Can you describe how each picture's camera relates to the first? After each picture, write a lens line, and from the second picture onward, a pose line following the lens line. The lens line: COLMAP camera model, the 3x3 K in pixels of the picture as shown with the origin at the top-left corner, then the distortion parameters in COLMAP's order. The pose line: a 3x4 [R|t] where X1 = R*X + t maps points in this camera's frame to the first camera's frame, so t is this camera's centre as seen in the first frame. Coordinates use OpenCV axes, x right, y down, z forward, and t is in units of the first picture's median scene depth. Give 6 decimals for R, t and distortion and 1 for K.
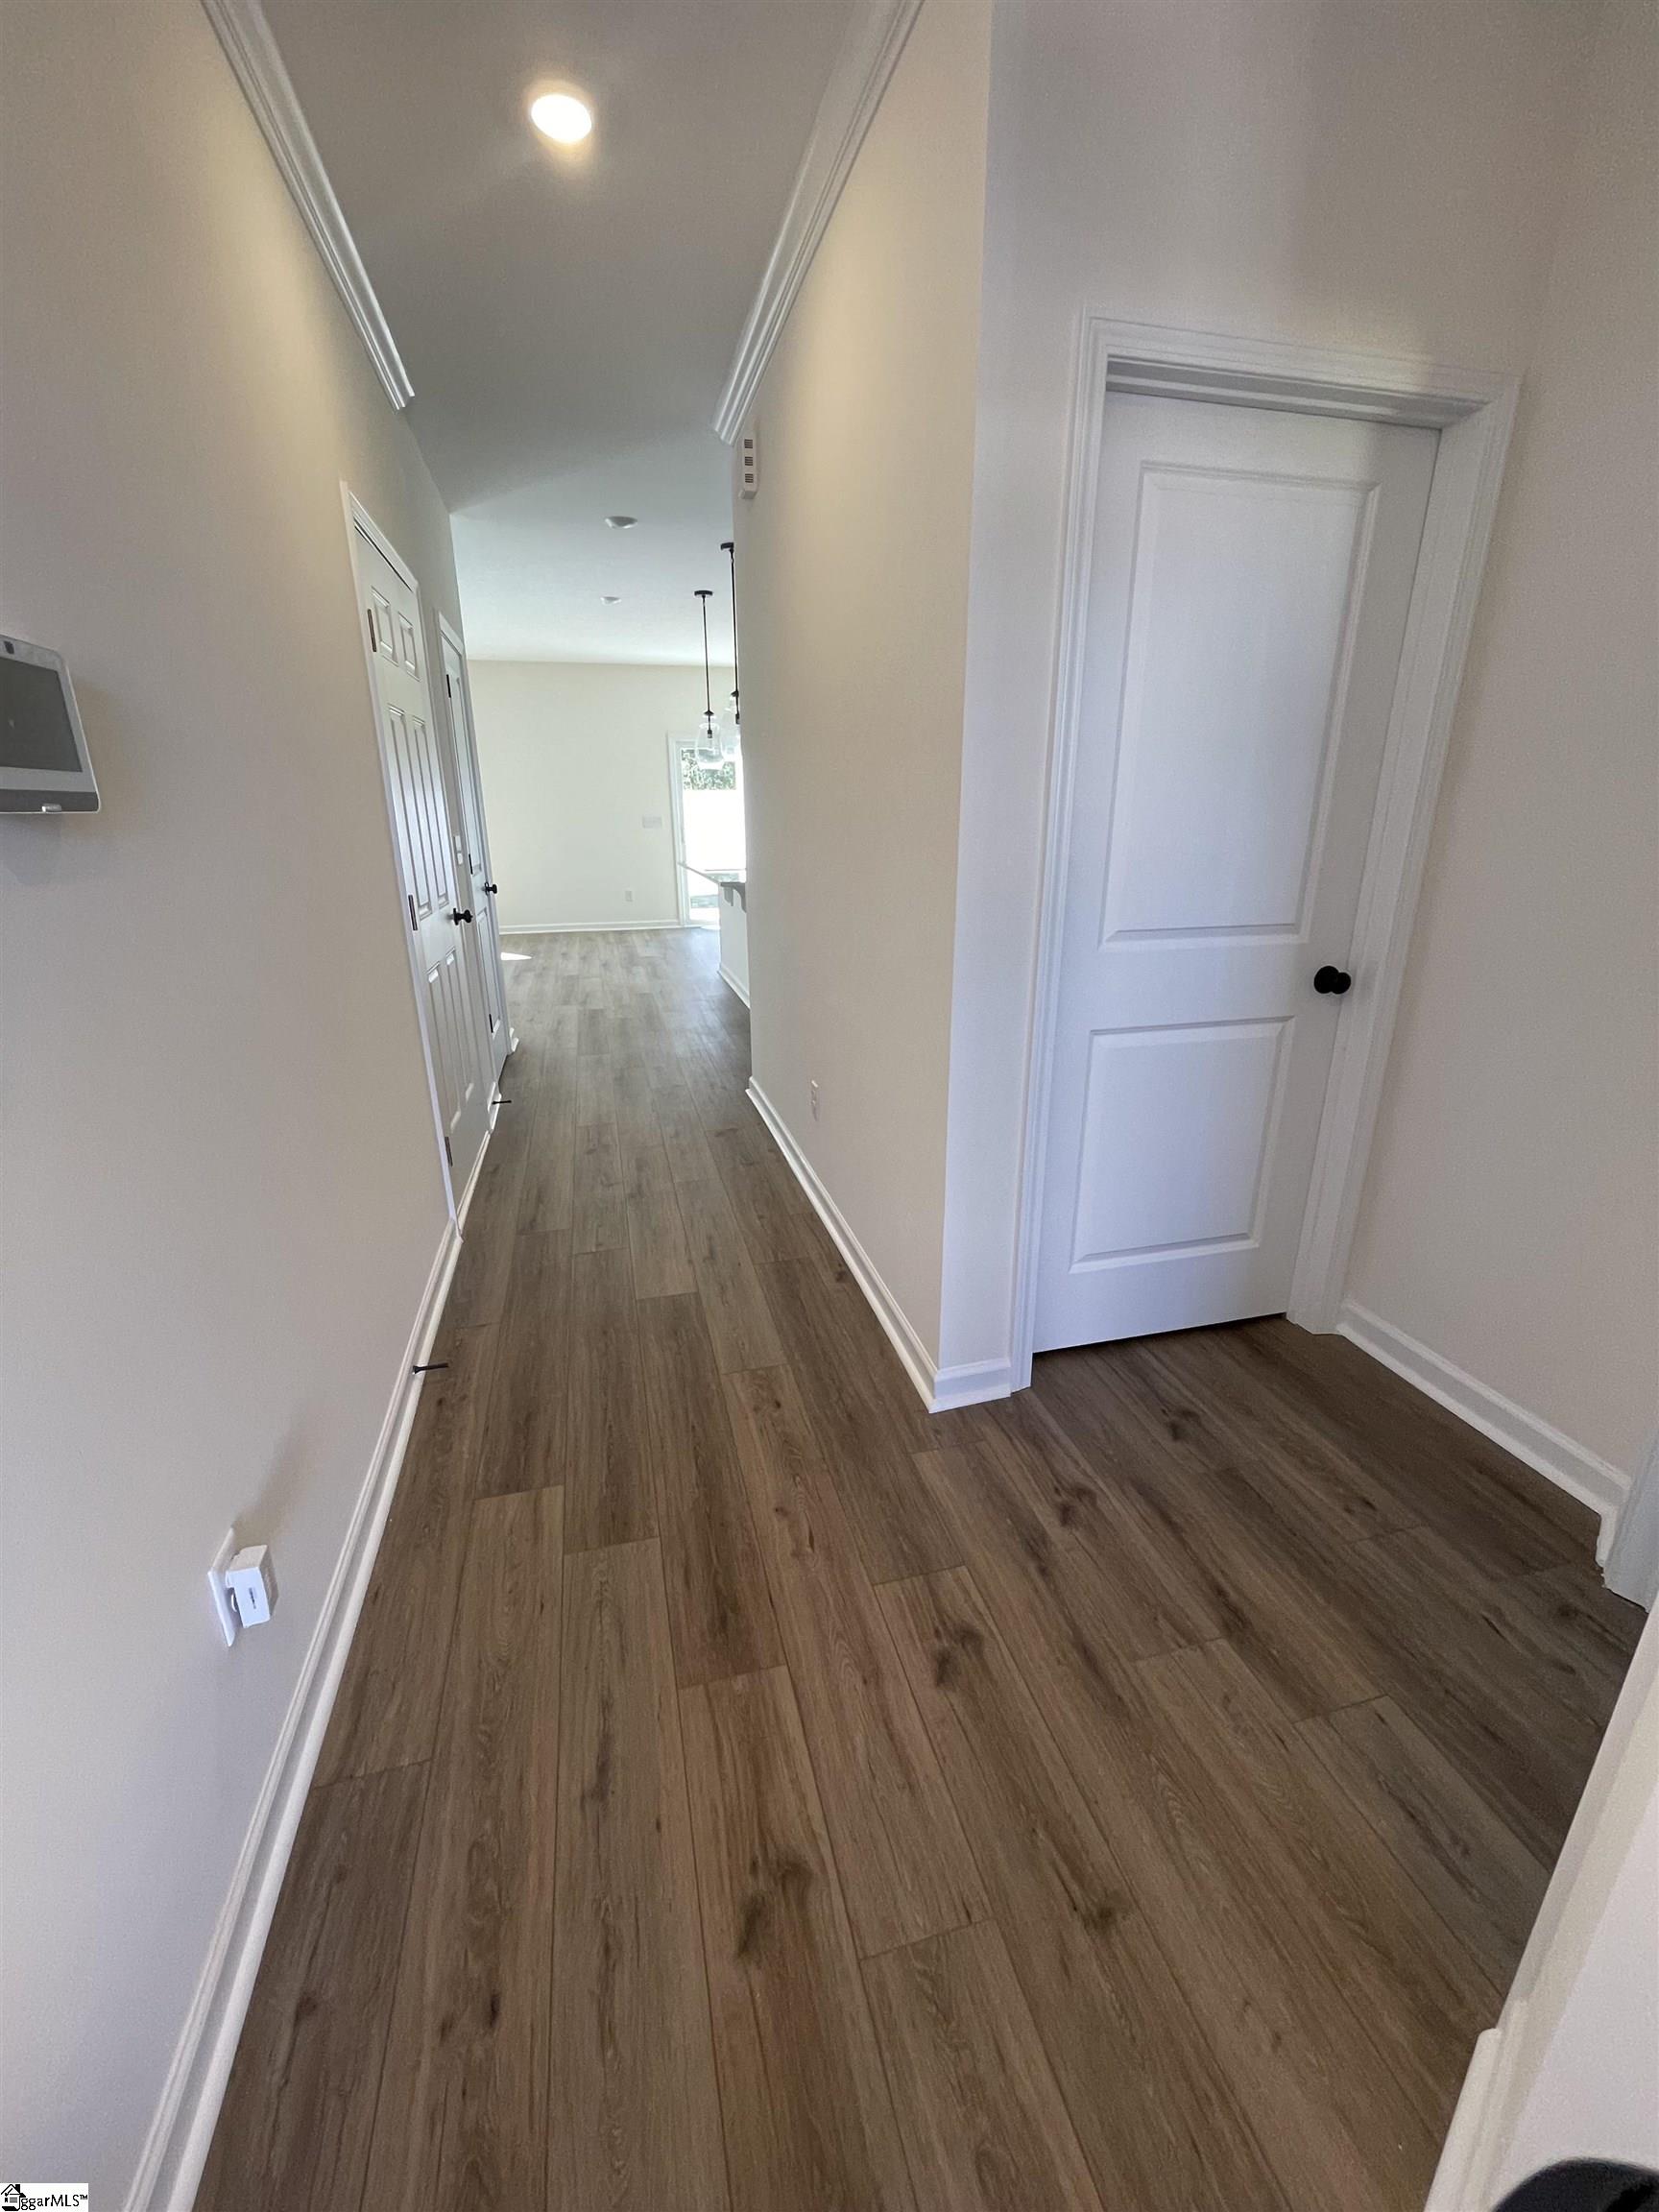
lens RADIAL K [[891.2, 0, 824.7], [0, 891.2, 1095.5], [0, 0, 1]] dist [-0.005342, 0.003045]
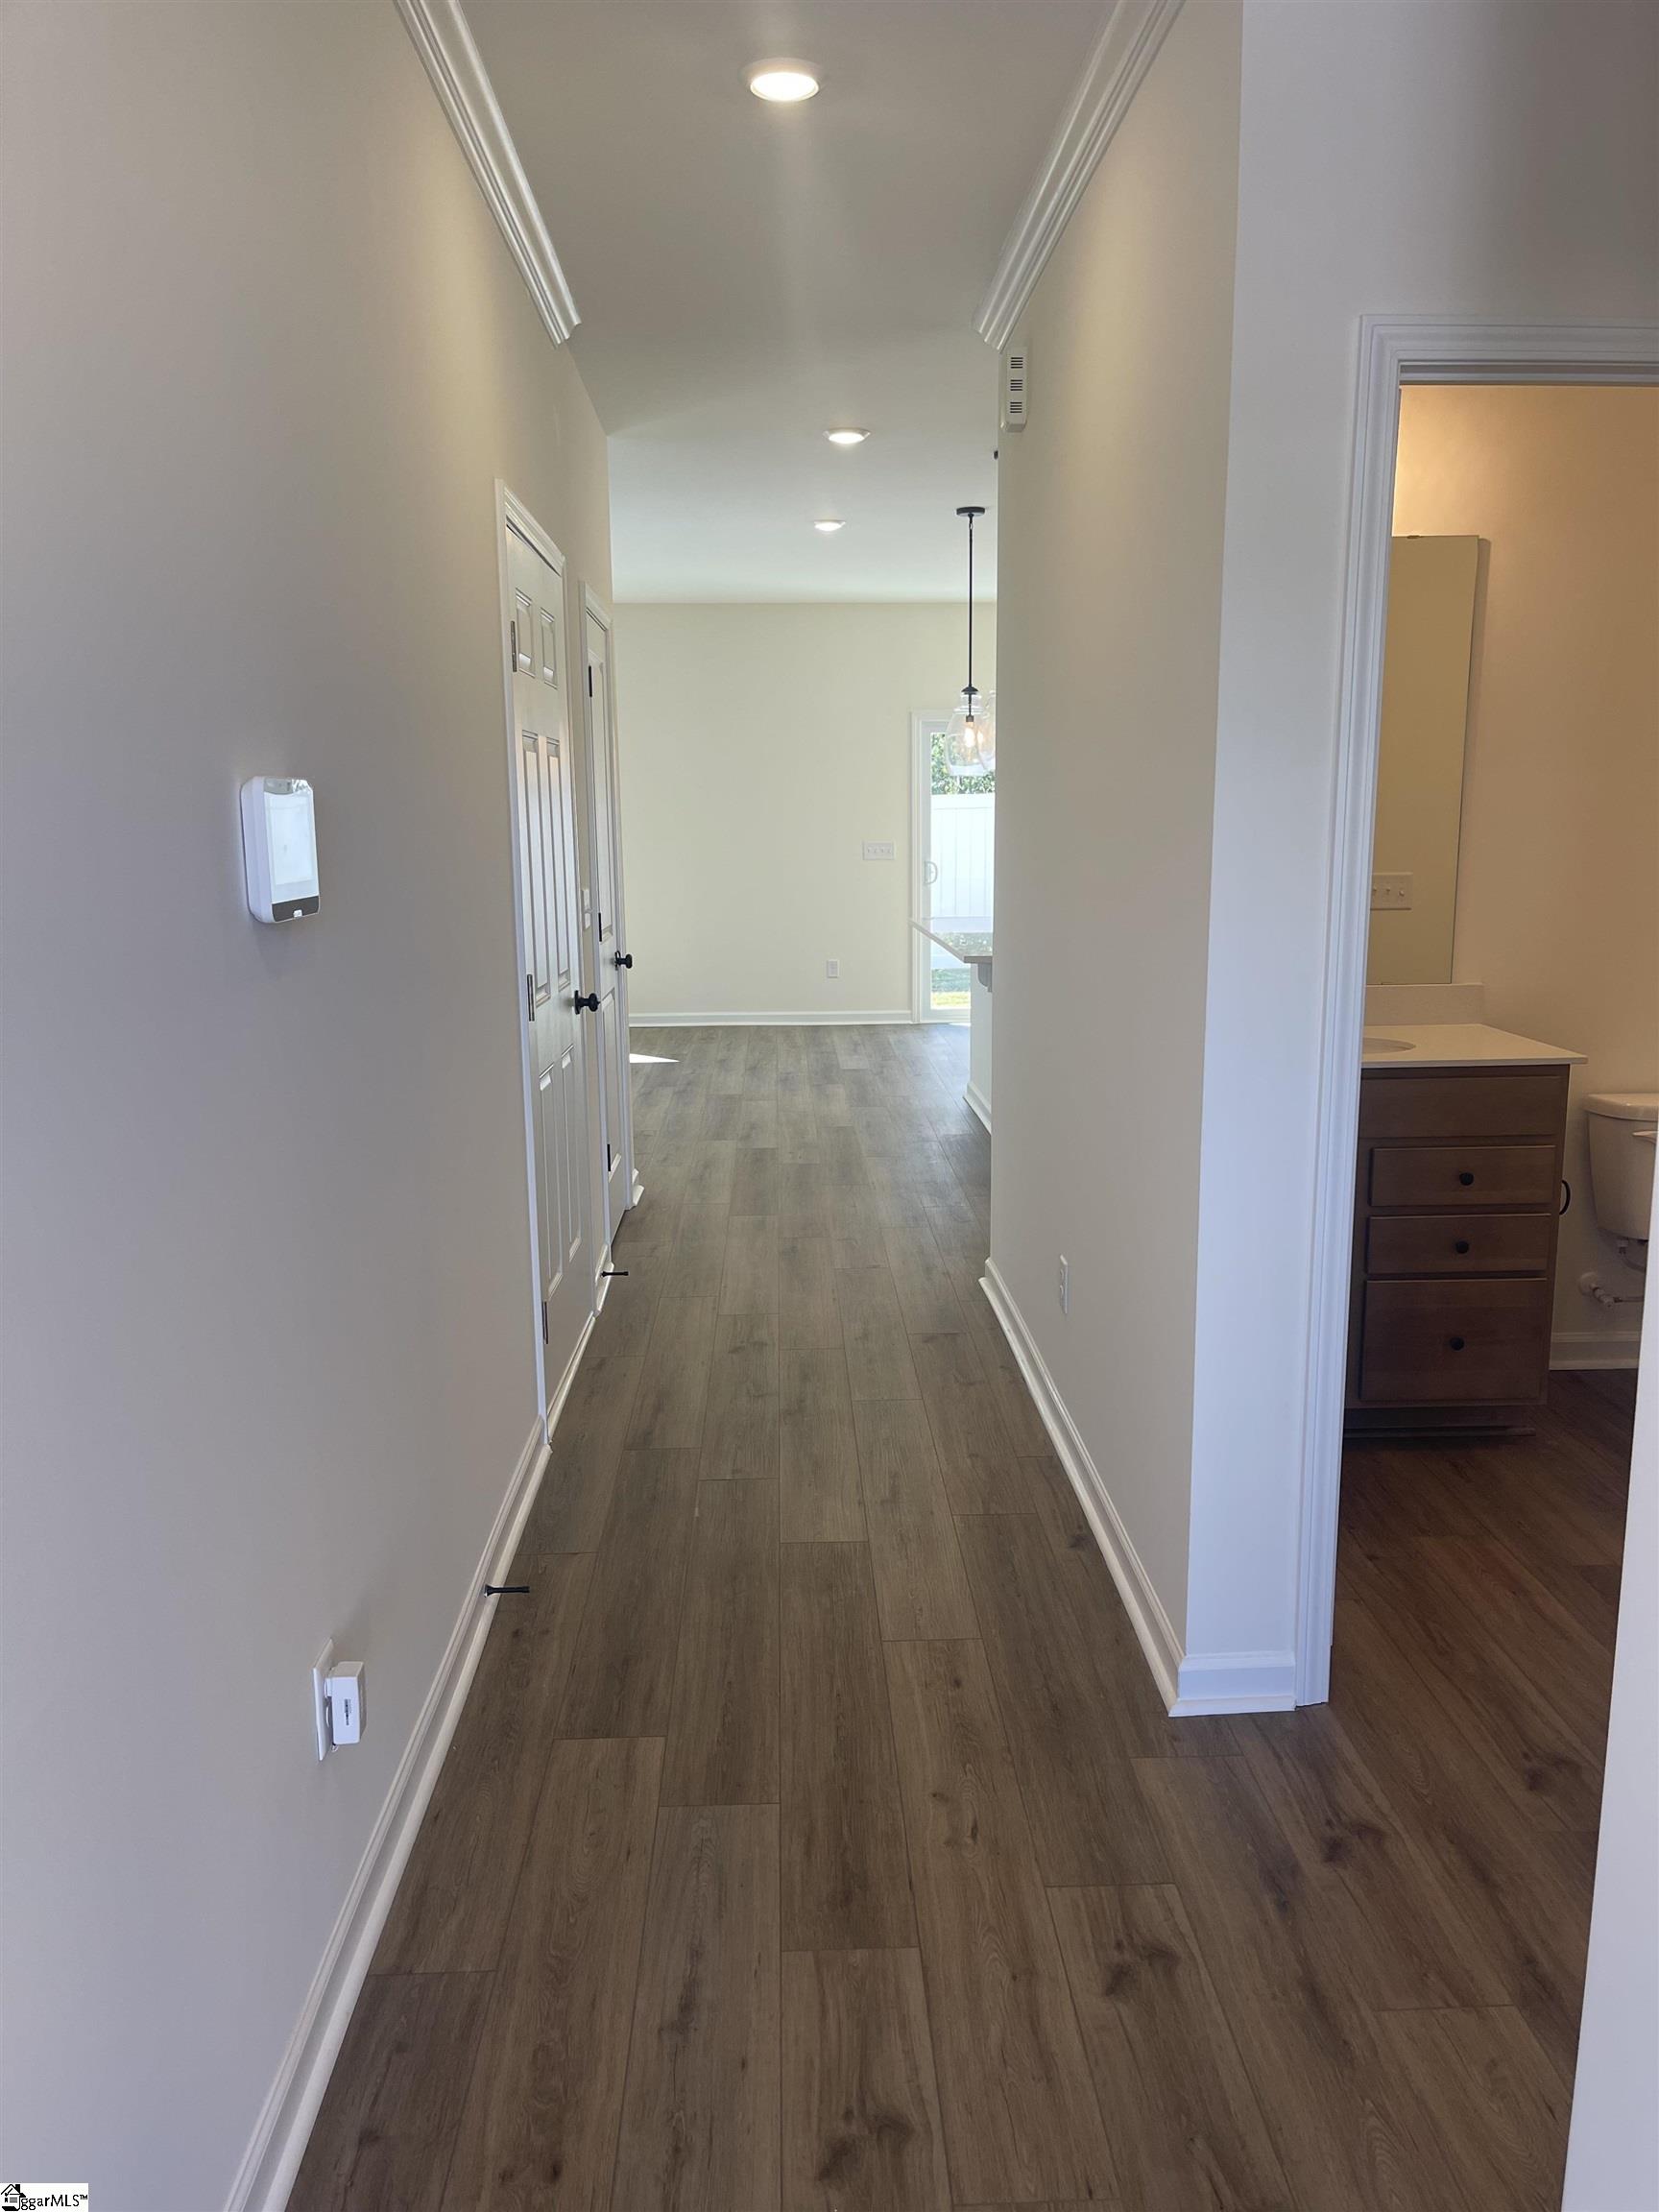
lens RADIAL K [[1665.5, 0, 843.2], [0, 1665.5, 1137.4], [0, 0, 1]] dist [0.034688, -0.033471]
pose [[0.977470, 0.040037, -0.207241, 0.134547], [-0.064301, 0.991659, -0.111701, 0.075052], [0.201040, 0.122510, 0.971892, -0.431527]]
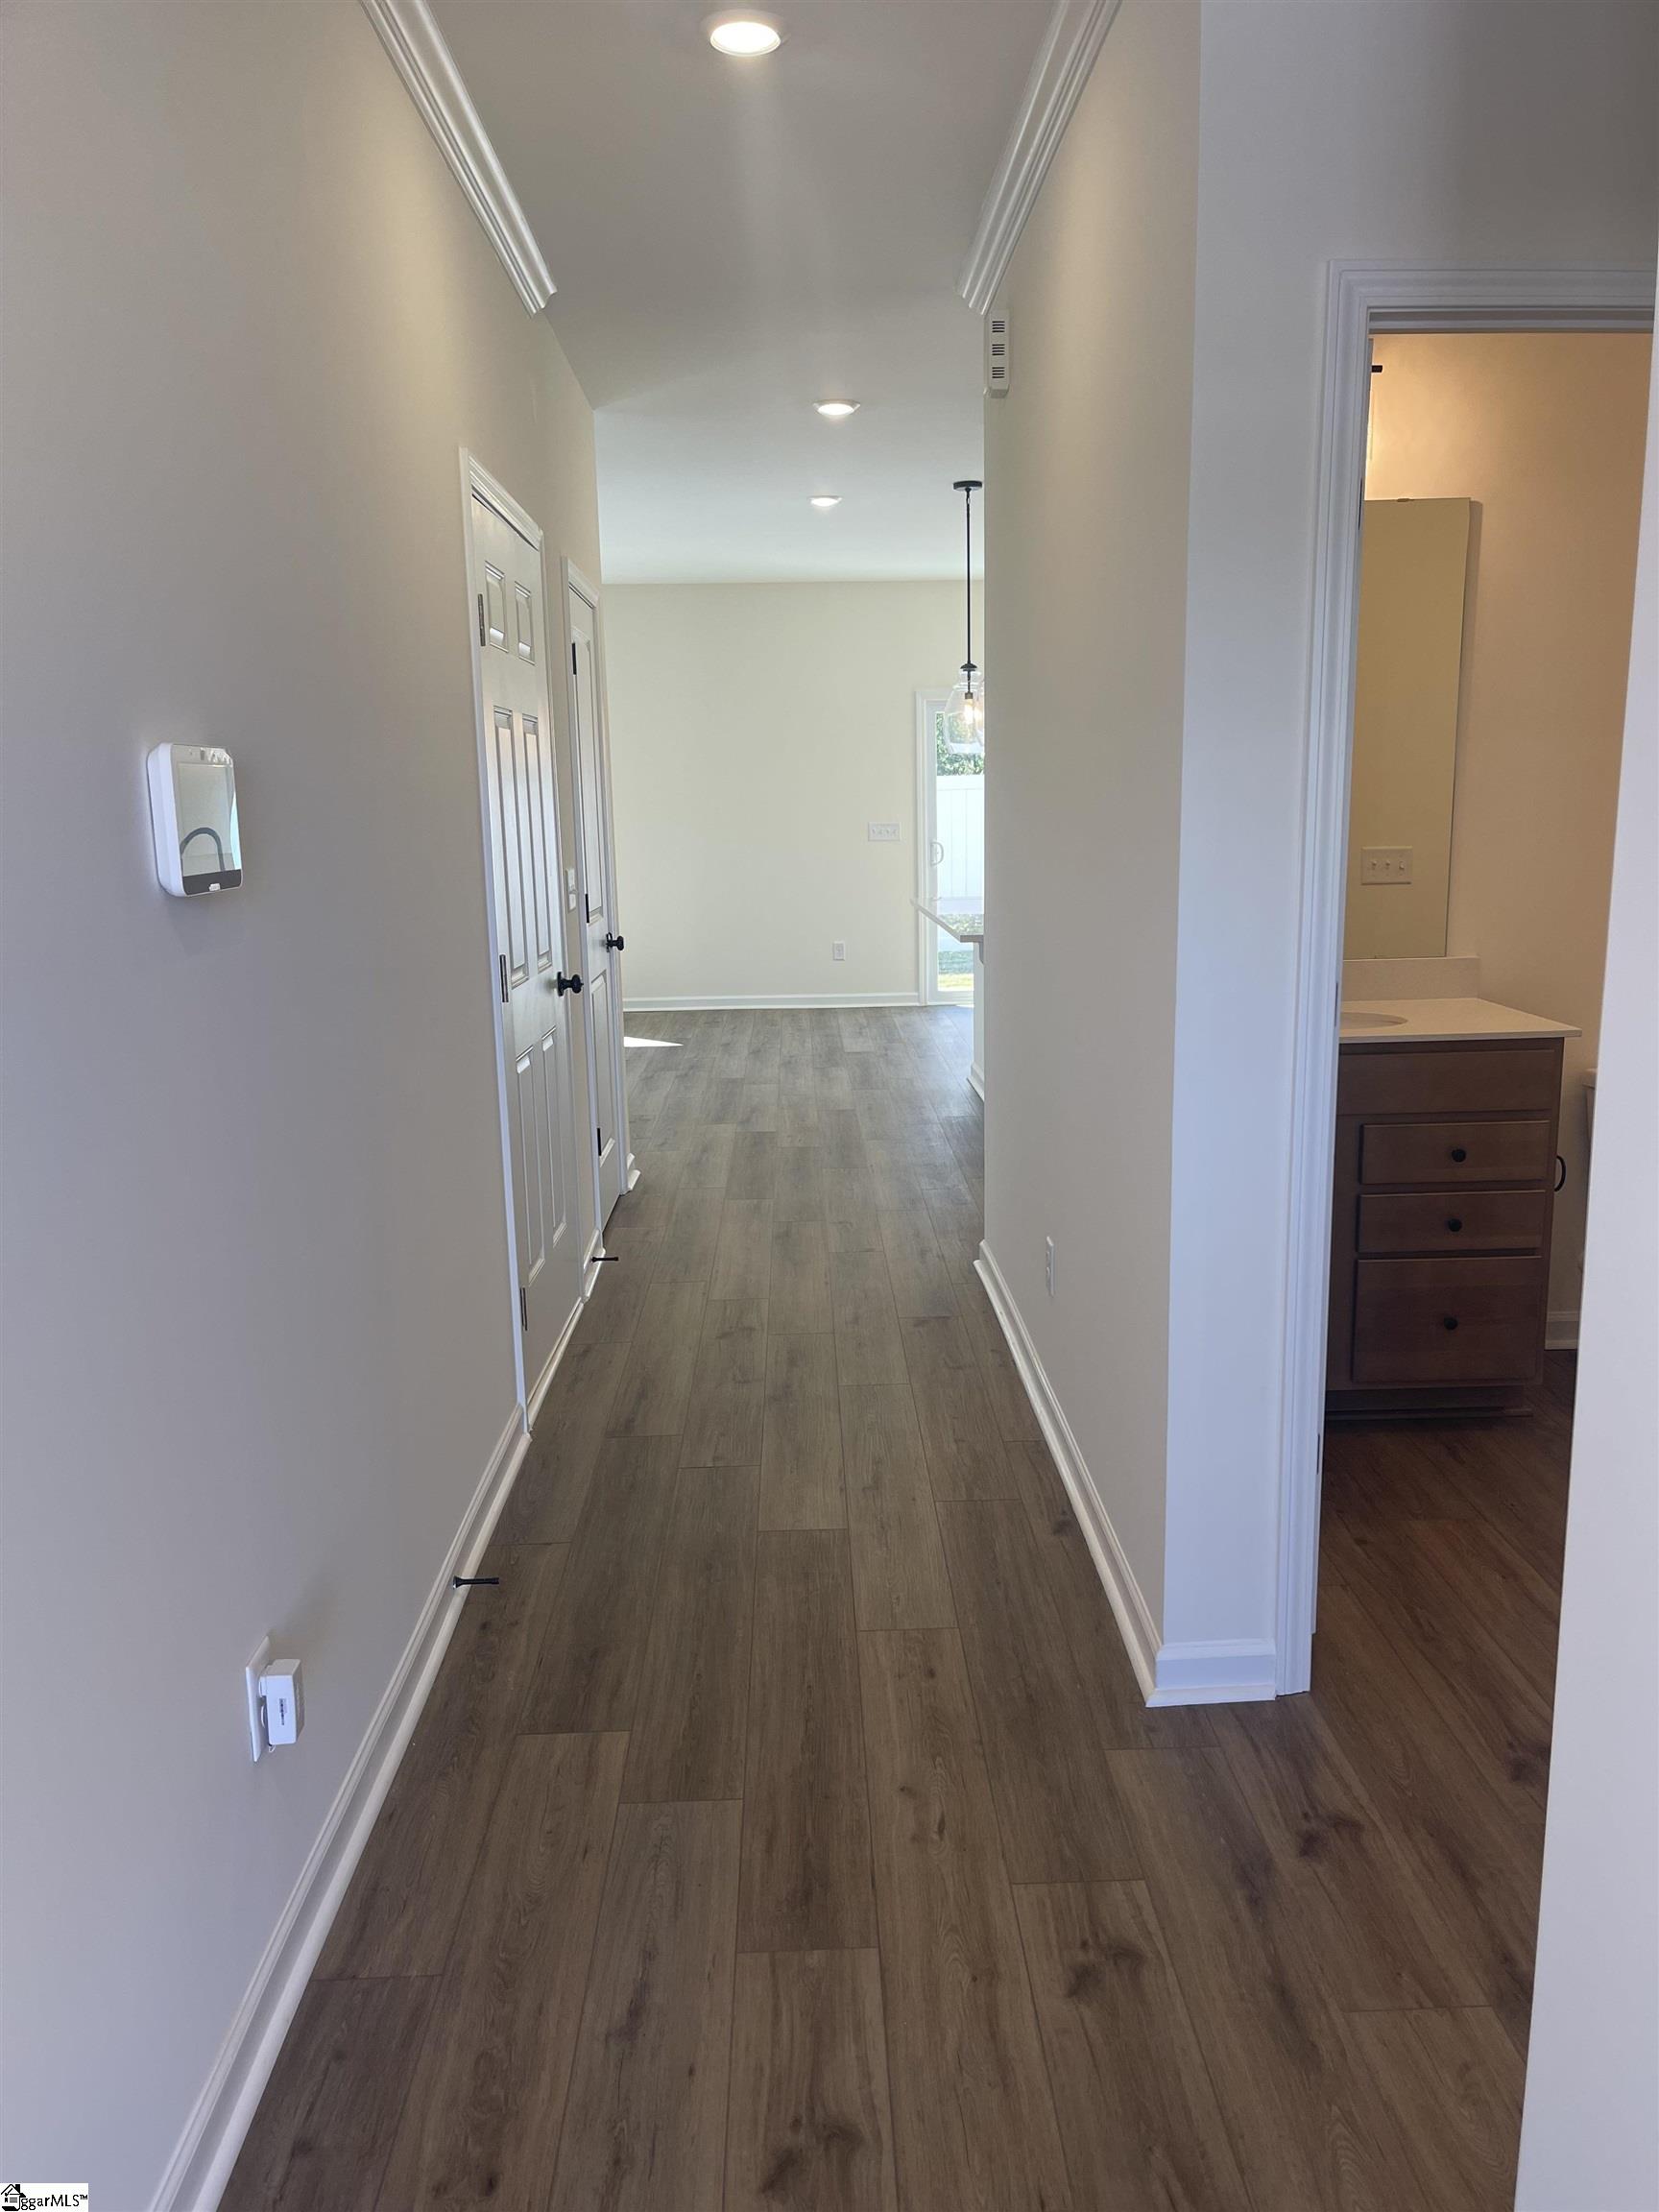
lens RADIAL K [[1663.1, 0, 854.6], [0, 1663.1, 1134.4], [0, 0, 1]] dist [0.033369, -0.030618]
pose [[0.976478, 0.033808, -0.212948, 0.174032], [-0.057013, 0.992964, -0.103792, 0.072028], [0.207941, 0.113492, 0.971535, -0.384651]]
